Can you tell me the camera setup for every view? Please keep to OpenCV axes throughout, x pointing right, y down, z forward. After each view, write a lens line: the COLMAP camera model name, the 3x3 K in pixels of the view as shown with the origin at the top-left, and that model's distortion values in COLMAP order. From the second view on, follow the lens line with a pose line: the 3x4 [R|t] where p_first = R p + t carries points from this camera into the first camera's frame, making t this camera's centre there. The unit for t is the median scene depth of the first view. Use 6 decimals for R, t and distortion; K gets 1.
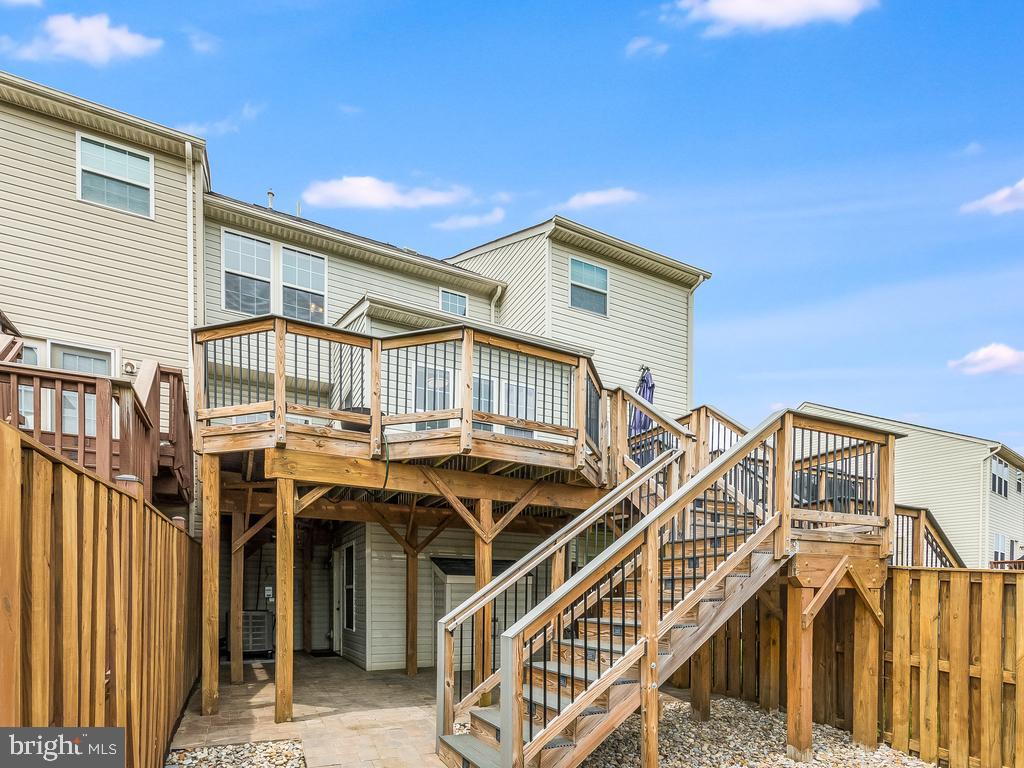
lens RADIAL K [[529.5, 0, 511.0], [0, 529.5, 406.4], [0, 0, 1]] dist [0.009421, 0.001503]
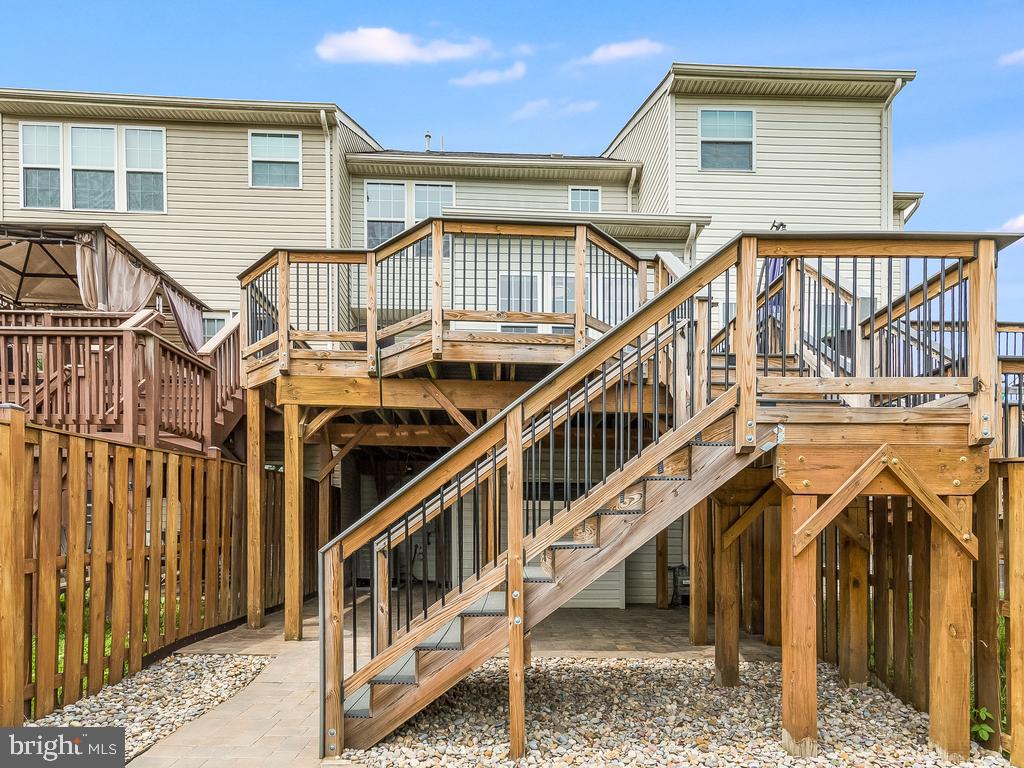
lens RADIAL K [[587.3, 0, 560.6], [0, 587.3, 337.4], [0, 0, 1]] dist [0.012495, -0.003369]
pose [[0.899268, -0.135555, -0.415862, 0.494544], [0.139858, 0.989964, -0.020258, 0.097647], [0.414434, -0.039945, 0.909202, 0.178926]]
